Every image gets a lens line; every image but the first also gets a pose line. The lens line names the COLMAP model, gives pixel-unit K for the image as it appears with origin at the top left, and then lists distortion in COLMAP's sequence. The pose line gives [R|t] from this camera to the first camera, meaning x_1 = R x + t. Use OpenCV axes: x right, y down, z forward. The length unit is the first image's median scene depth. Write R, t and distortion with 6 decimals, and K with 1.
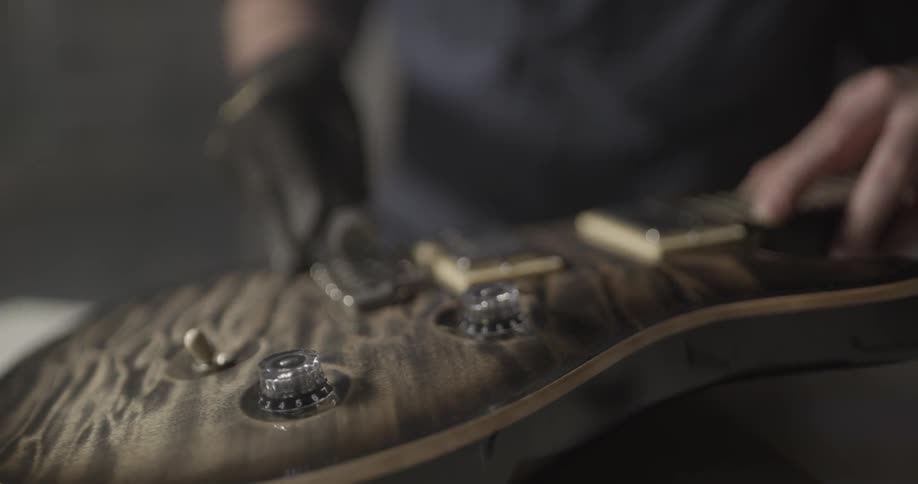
lens RADIAL K [[1057.6, 0, 457.6], [0, 1057.6, 250.2], [0, 0, 1]] dist [-0.058409, 0.000000]
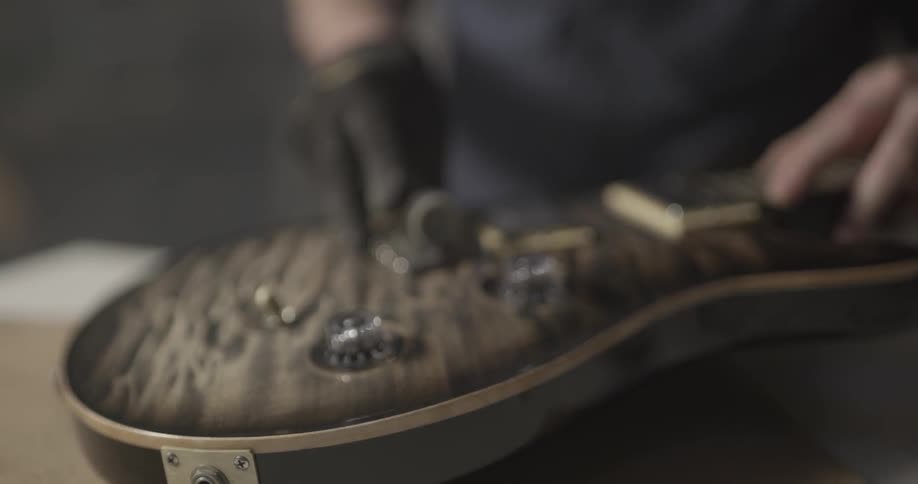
lens RADIAL K [[1057.6, 0, 451.6], [0, 1057.6, 235.8], [0, 0, 1]] dist [-0.058409, 0.000000]
pose [[0.999235, 0.029222, -0.025997, -0.022566], [-0.028184, 0.998825, 0.039428, -0.032224], [0.027118, -0.038665, 0.998884, -0.129641]]
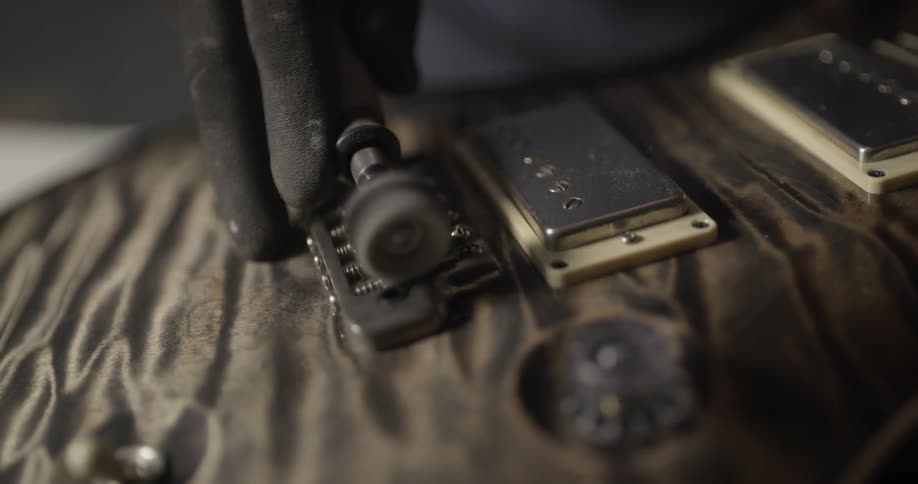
lens RADIAL K [[1057.6, 0, 456.6], [0, 1057.6, 241.5], [0, 0, 1]] dist [-0.058409, 0.000000]
pose [[0.999531, -0.030098, -0.005734, -0.048525], [0.030260, 0.940333, 0.338908, -0.203603], [-0.004808, -0.338922, 0.940802, 0.518182]]
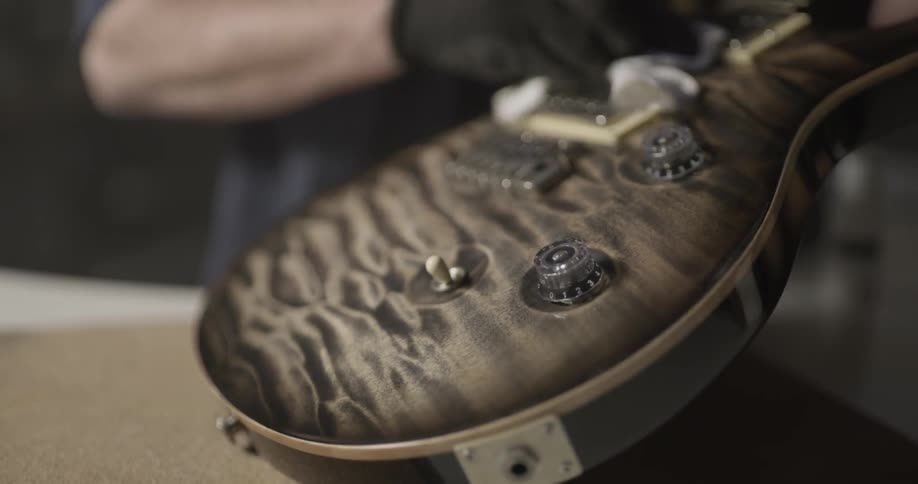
lens RADIAL K [[1057.6, 0, 459.8], [0, 1057.6, 236.5], [0, 0, 1]] dist [-0.058409, 0.000000]
pose [[0.936293, -0.323211, 0.137438, -0.365216], [0.297730, 0.937989, 0.177575, -0.127783], [-0.186309, -0.125343, 0.974463, -0.059290]]
